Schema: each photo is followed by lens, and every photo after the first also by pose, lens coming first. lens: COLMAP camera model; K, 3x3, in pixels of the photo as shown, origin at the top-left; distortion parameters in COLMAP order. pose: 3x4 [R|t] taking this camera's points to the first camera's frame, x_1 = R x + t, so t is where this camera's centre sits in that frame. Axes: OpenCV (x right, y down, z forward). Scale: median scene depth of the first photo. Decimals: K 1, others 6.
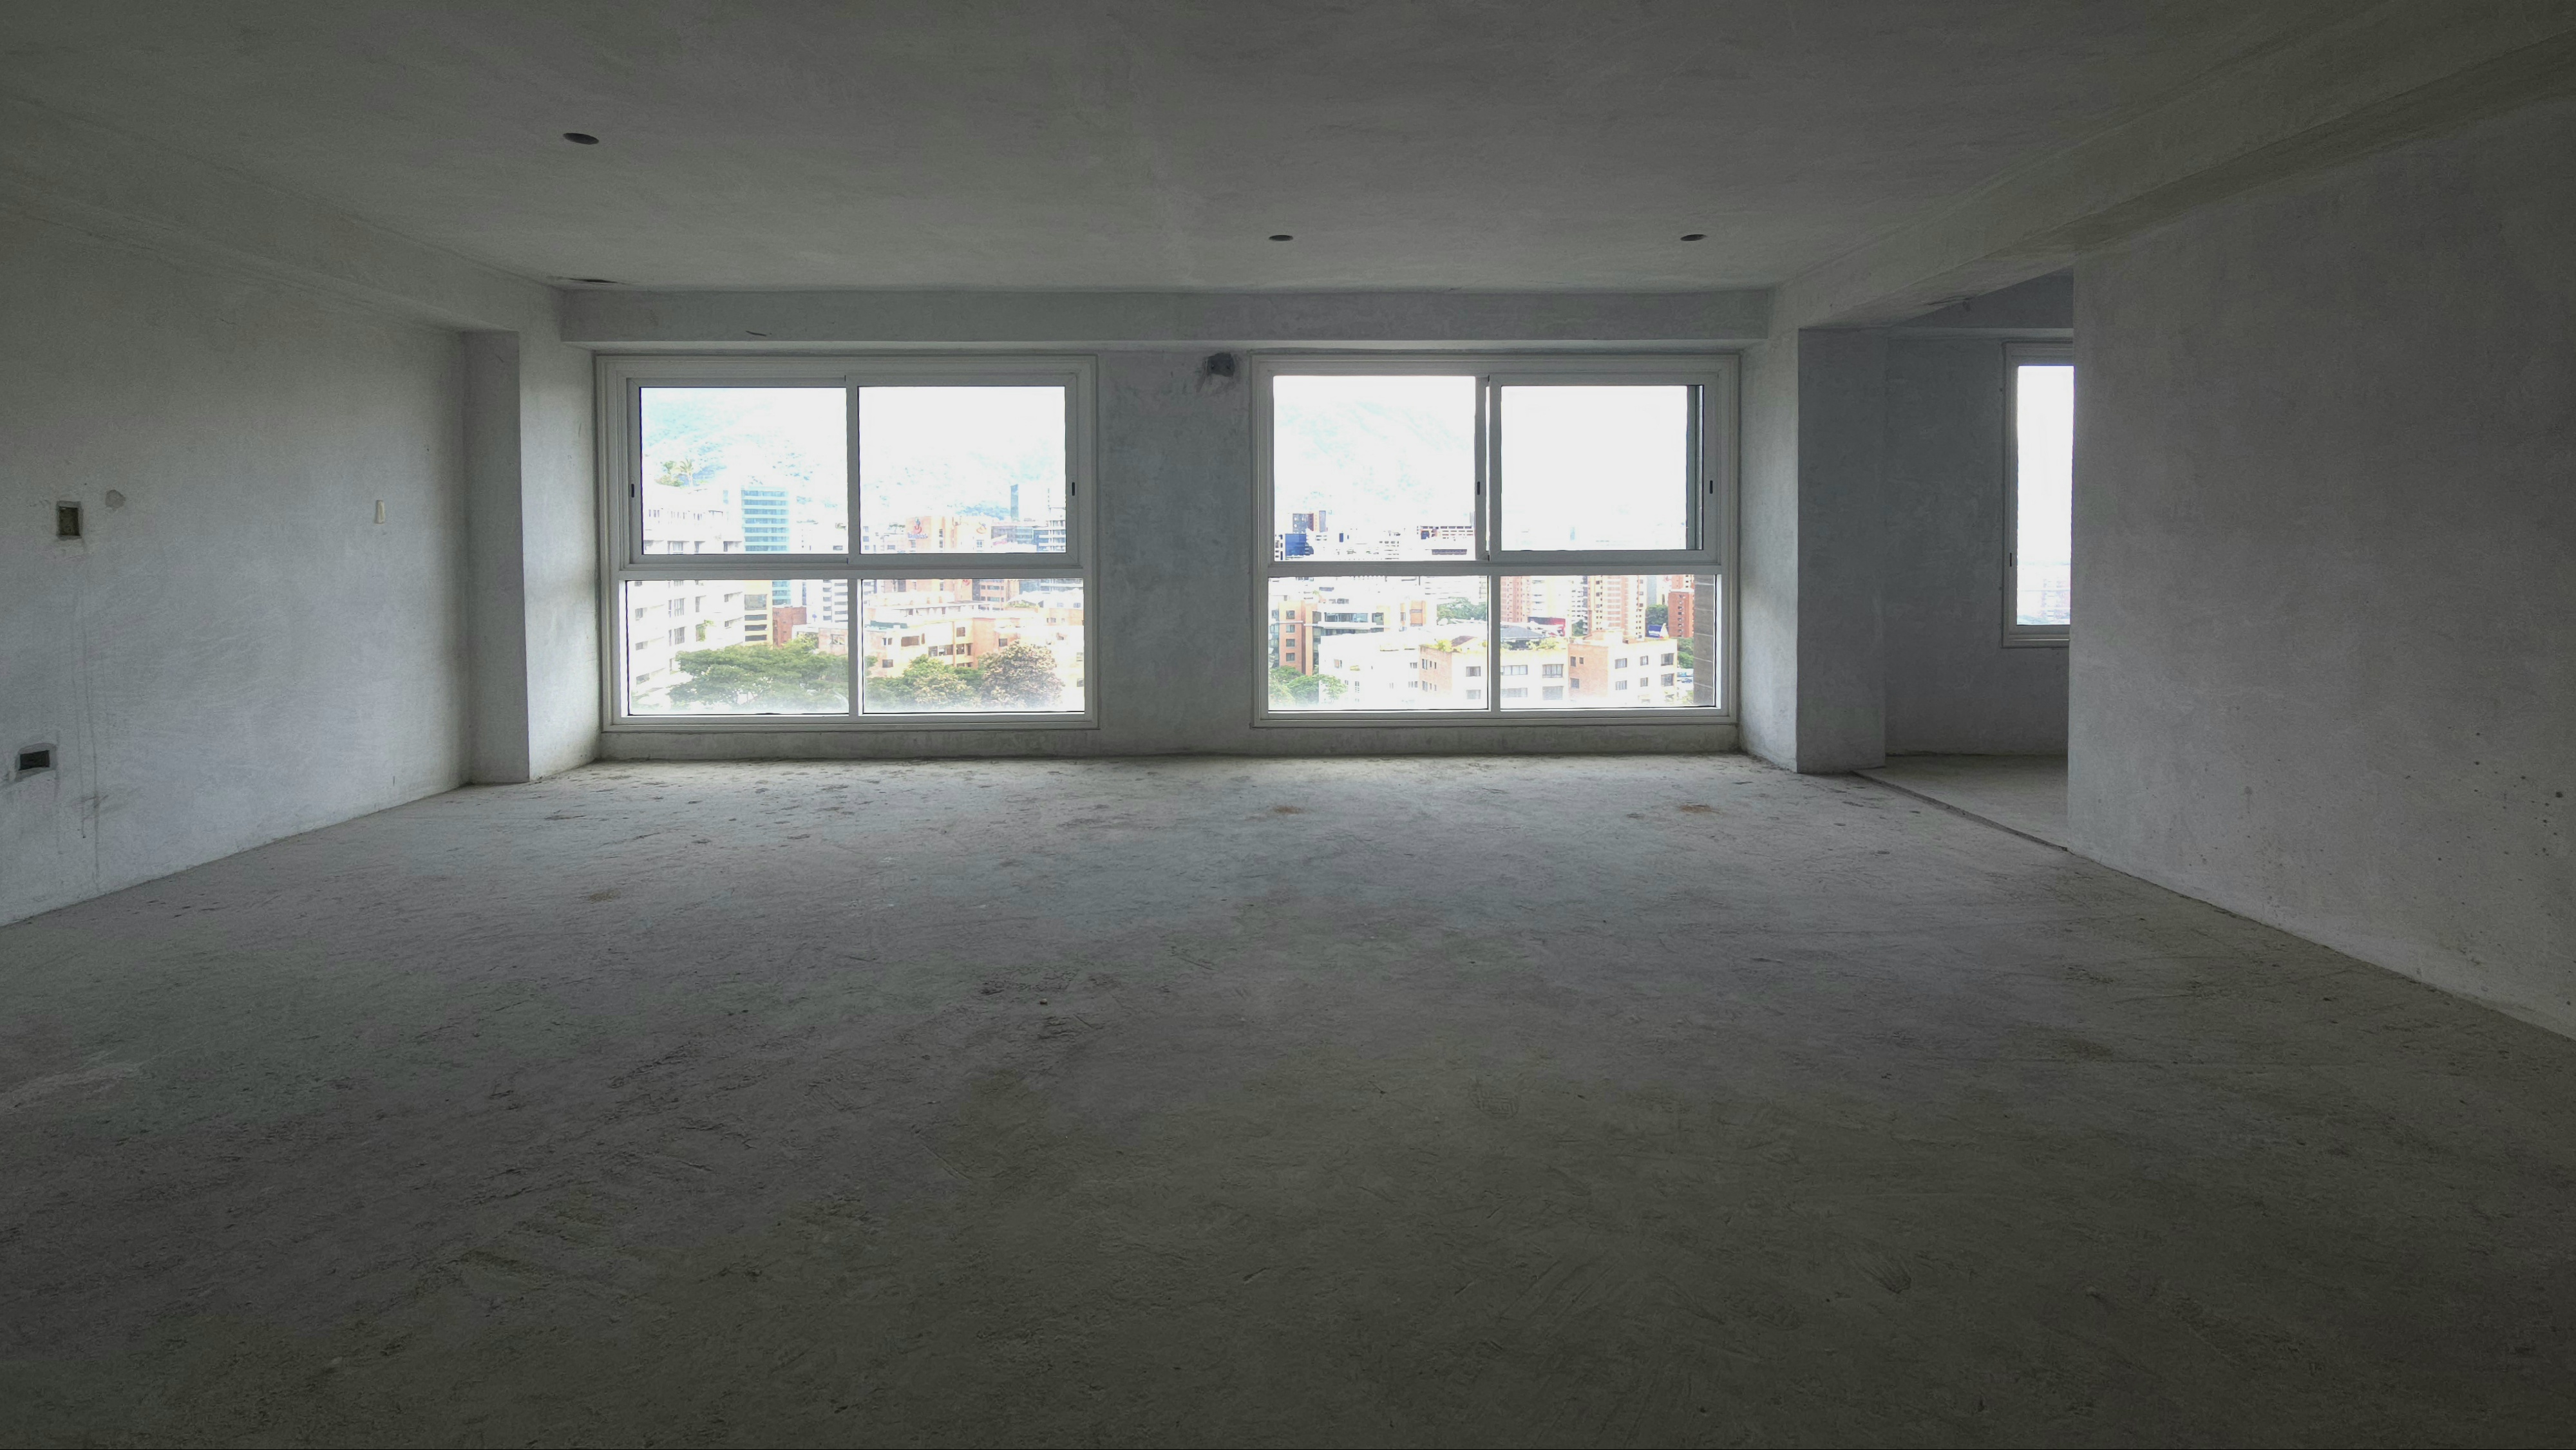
lens RADIAL K [[1035.3, 0, 1322.5], [0, 1035.3, 564.4], [0, 0, 1]] dist [-0.005829, -0.002113]
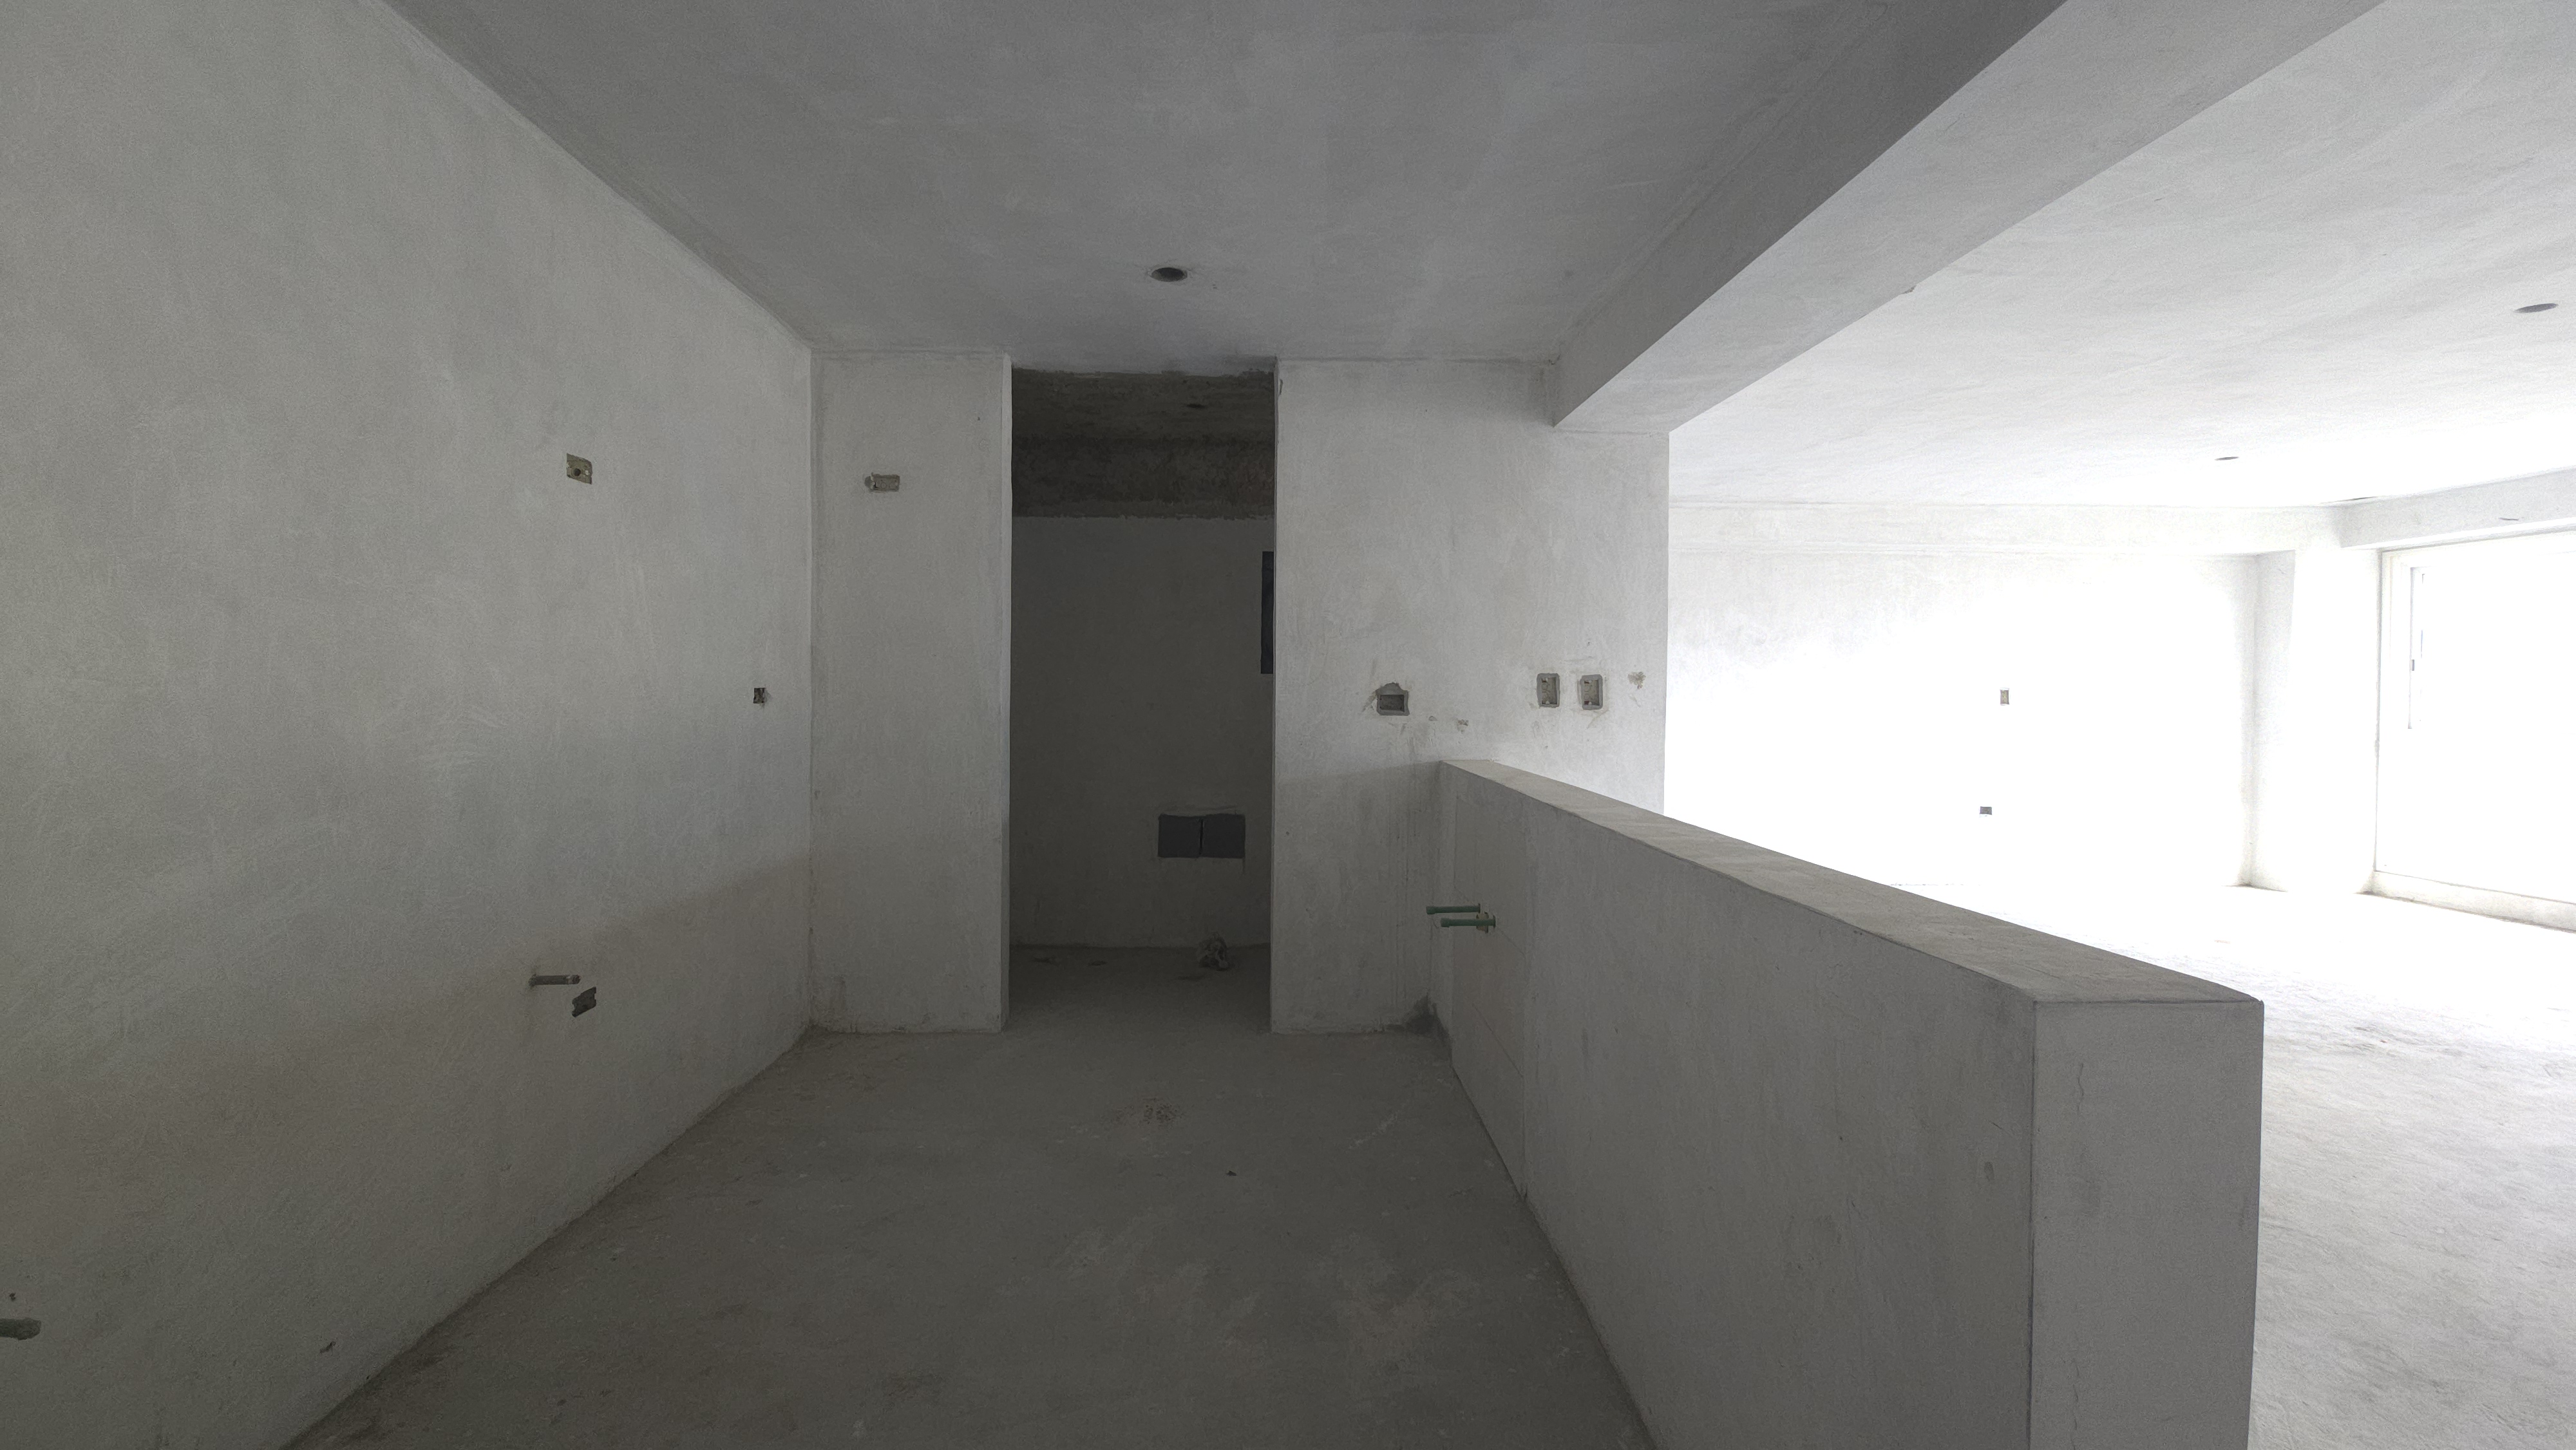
lens RADIAL K [[1035.3, 0, 1286.0], [0, 1035.3, 712.3], [0, 0, 1]] dist [-0.005829, -0.002113]
pose [[-0.035070, 0.021372, -0.999156, 2.618502], [-0.028983, 0.999329, 0.022393, -0.042983], [0.998965, 0.029743, -0.034427, -1.071138]]
